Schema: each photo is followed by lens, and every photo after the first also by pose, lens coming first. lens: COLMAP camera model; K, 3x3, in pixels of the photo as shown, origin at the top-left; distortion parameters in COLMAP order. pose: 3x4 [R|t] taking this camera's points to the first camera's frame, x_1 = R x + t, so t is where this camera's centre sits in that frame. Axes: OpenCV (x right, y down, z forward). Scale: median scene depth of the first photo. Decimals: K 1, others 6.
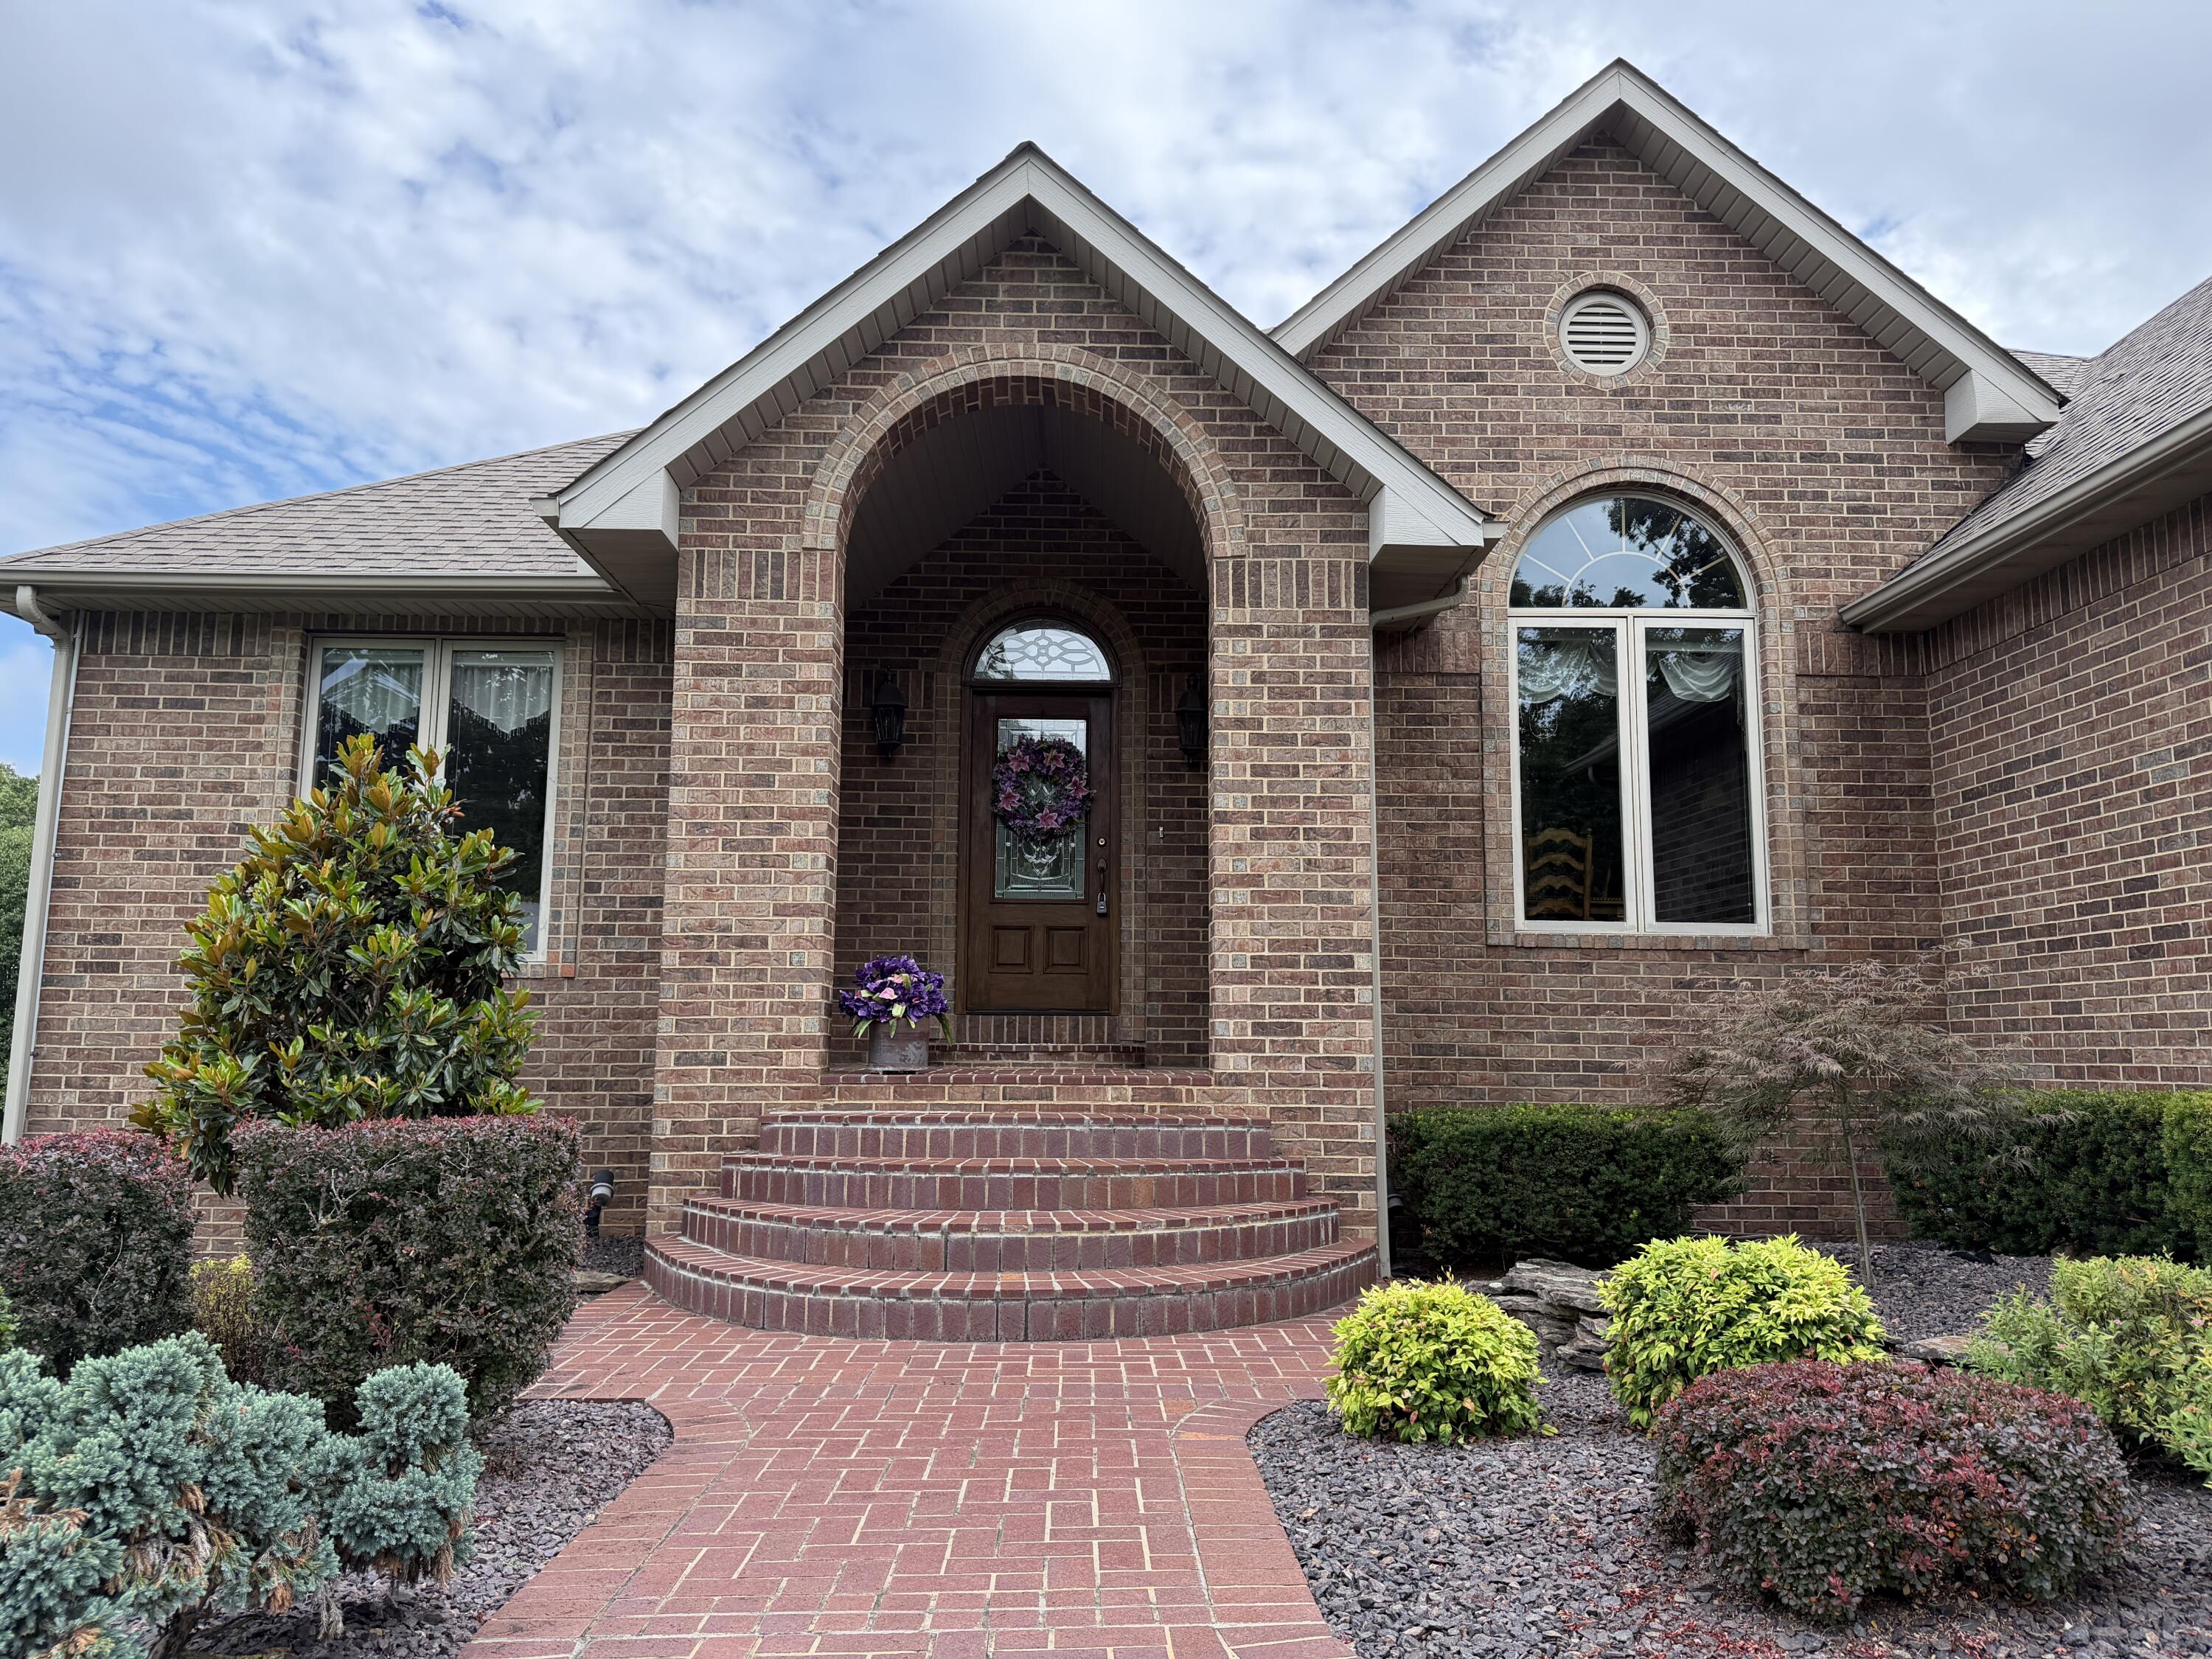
lens RADIAL K [[1547.9, 0, 1108.6], [0, 1547.9, 835.5], [0, 0, 1]] dist [0.158323, -0.290071]
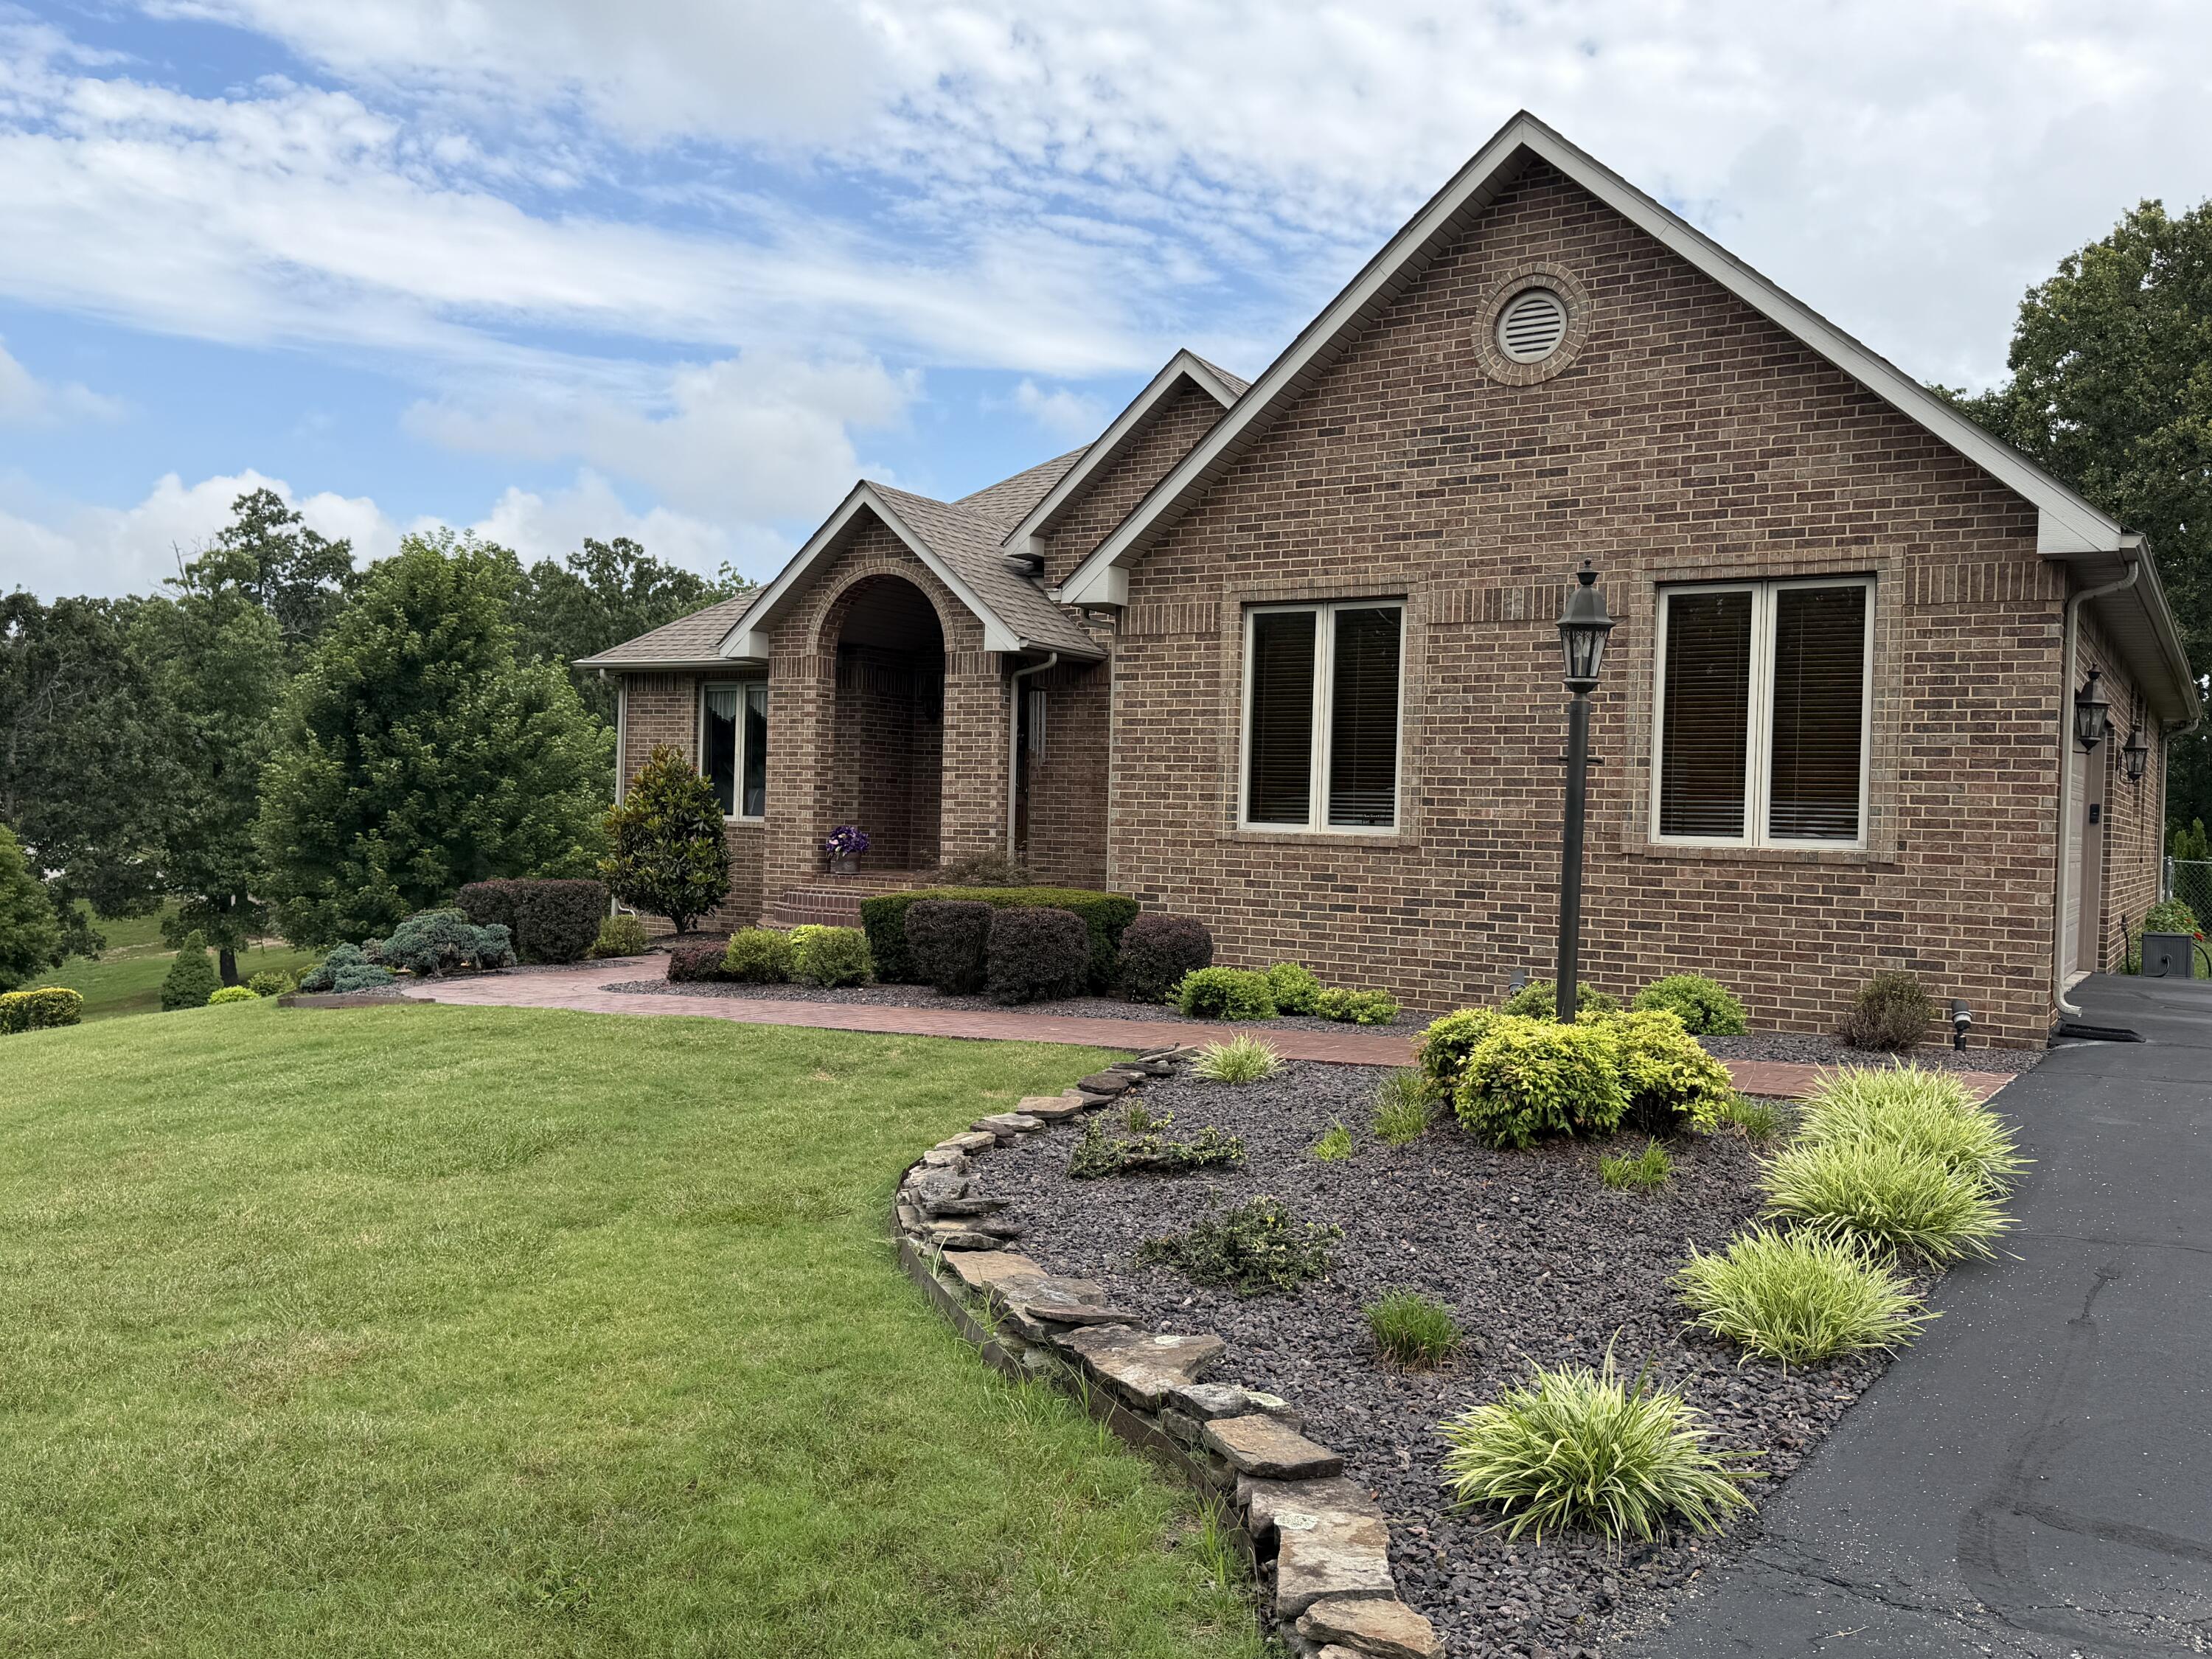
lens RADIAL K [[1800.9, 0, 1106.0], [0, 1800.9, 829.5], [0, 0, 1]] dist [0.270125, -0.650980]
pose [[0.835198, 0.018123, -0.549650, 1.678665], [0.051566, 0.992473, 0.111079, -0.199730], [0.547526, -0.121116, 0.827977, -1.054554]]
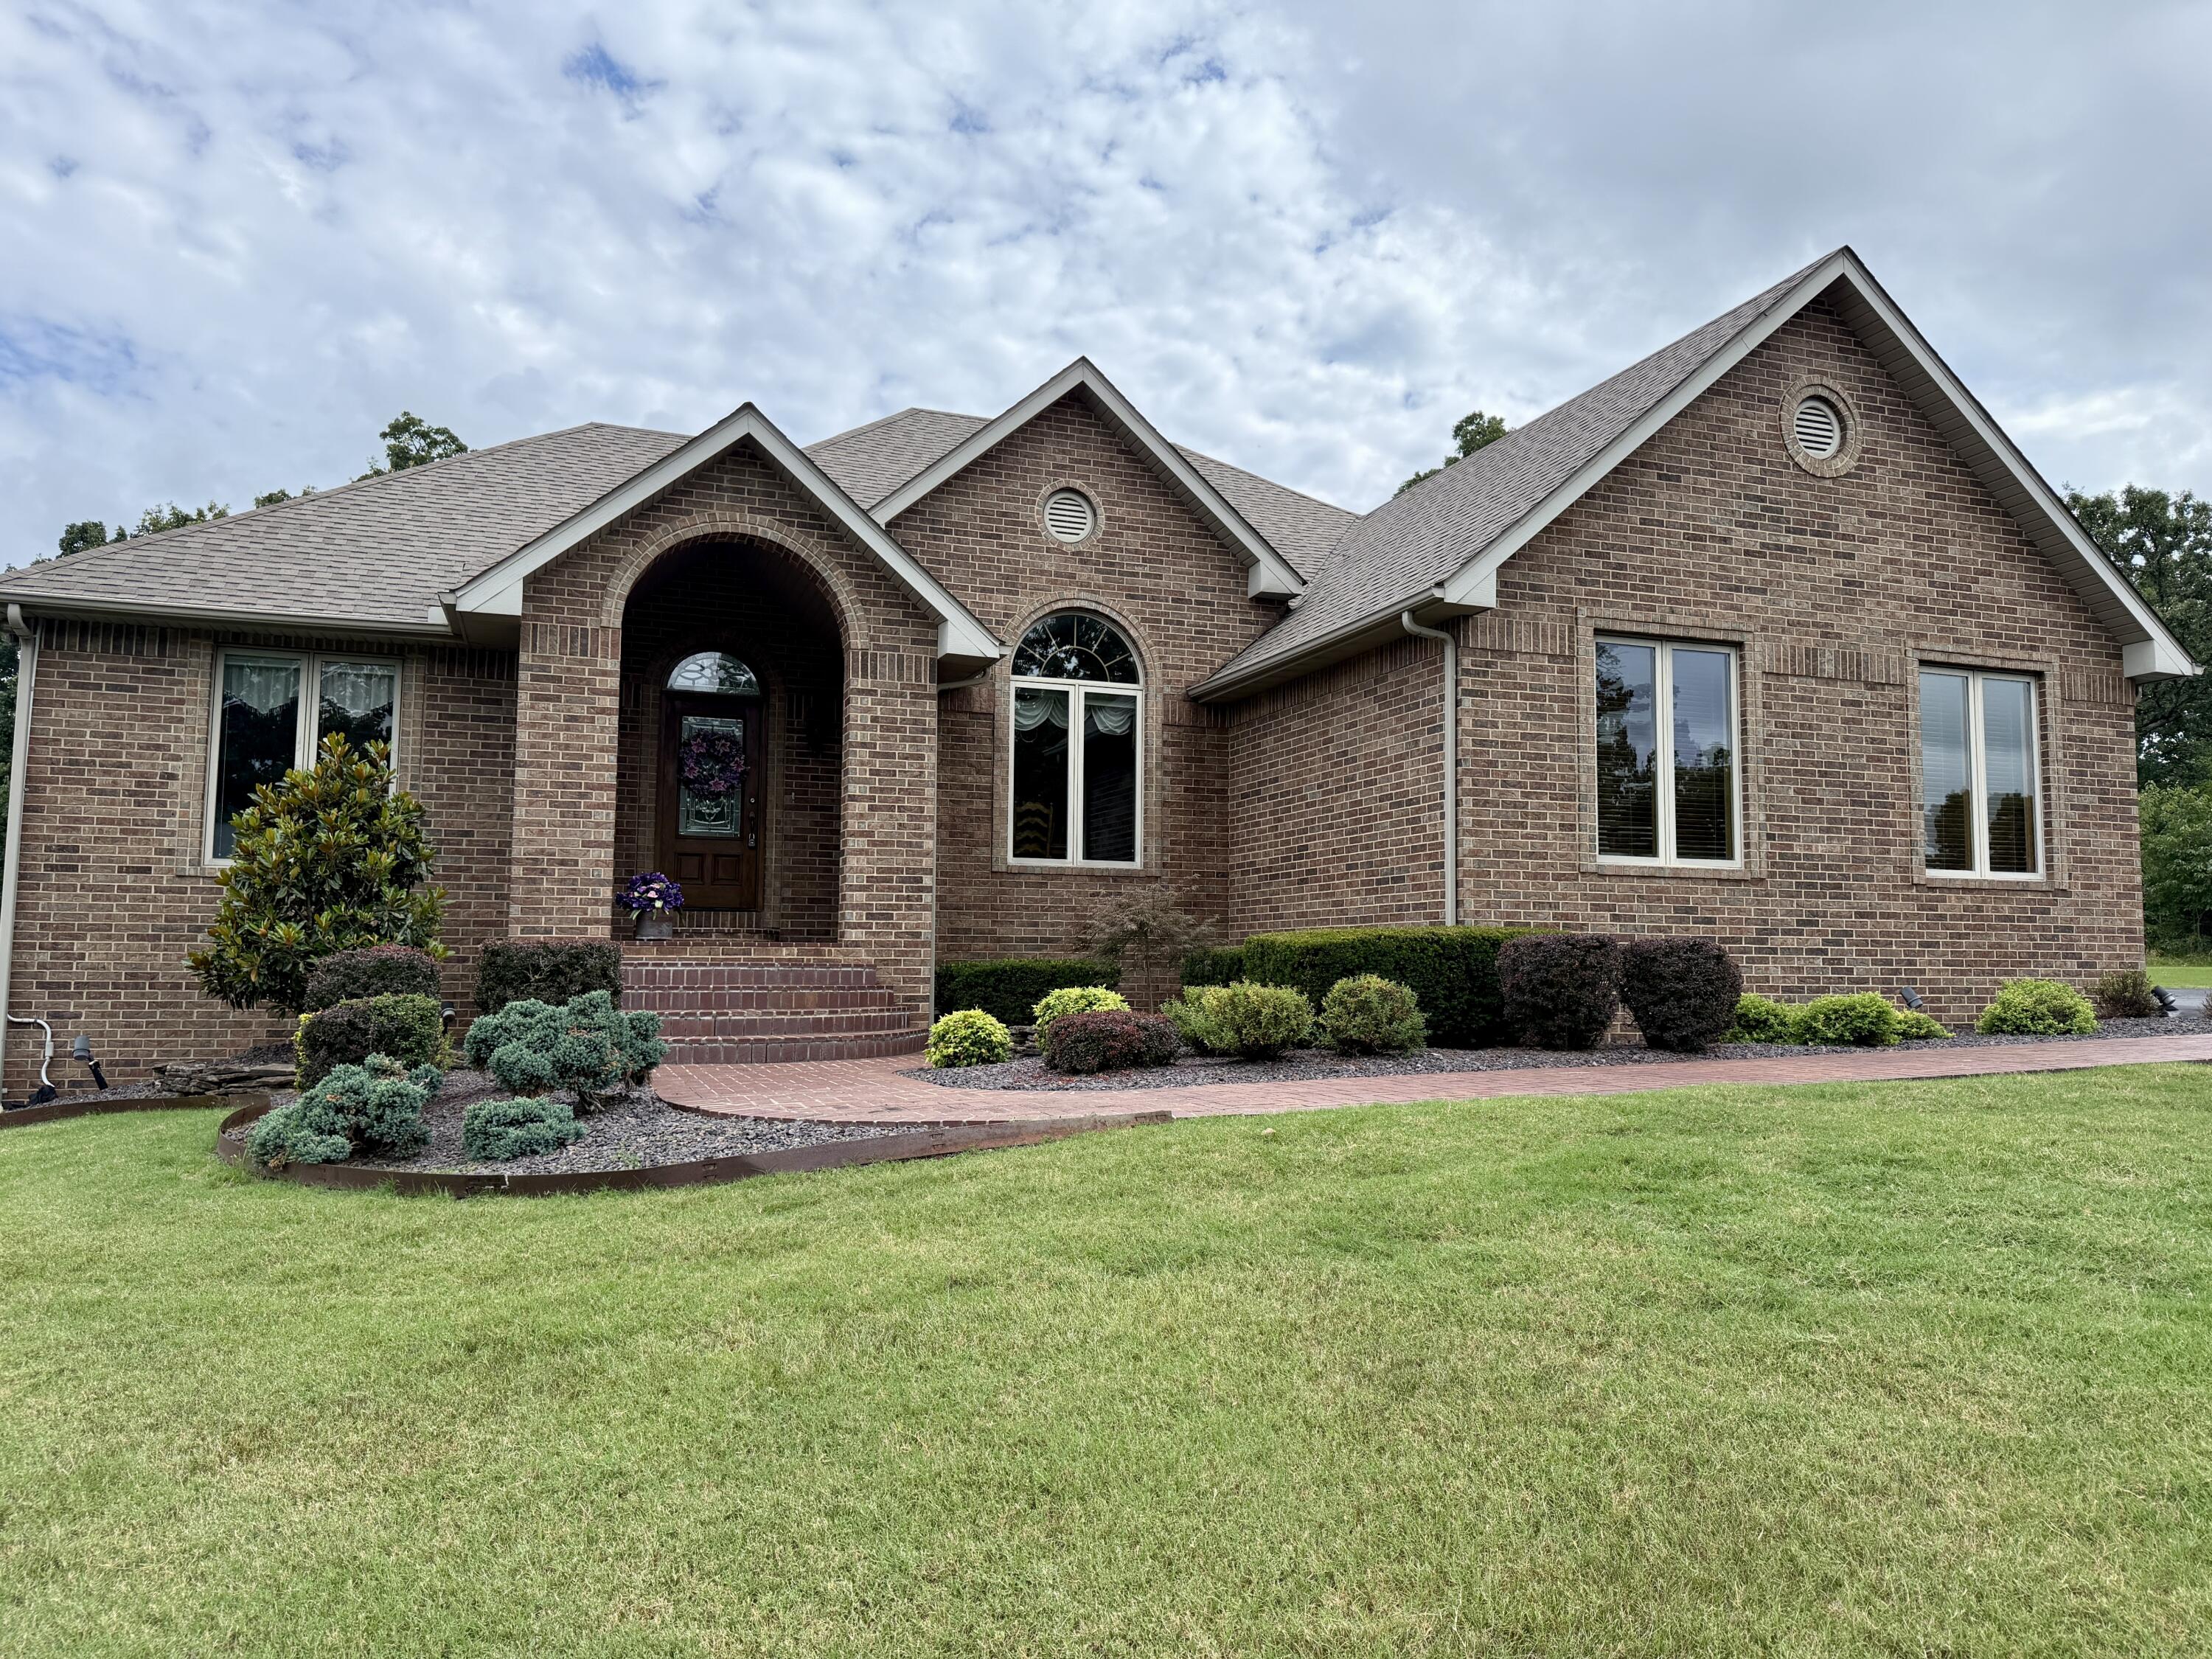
lens RADIAL K [[1547.9, 0, 1108.6], [0, 1547.9, 835.5], [0, 0, 1]] dist [0.158323, -0.290071]
pose [[0.948421, 0.026782, 0.315879, -0.201525], [-0.043300, 0.998031, 0.045389, -0.060024], [-0.314041, -0.056726, 0.947713, -0.752336]]
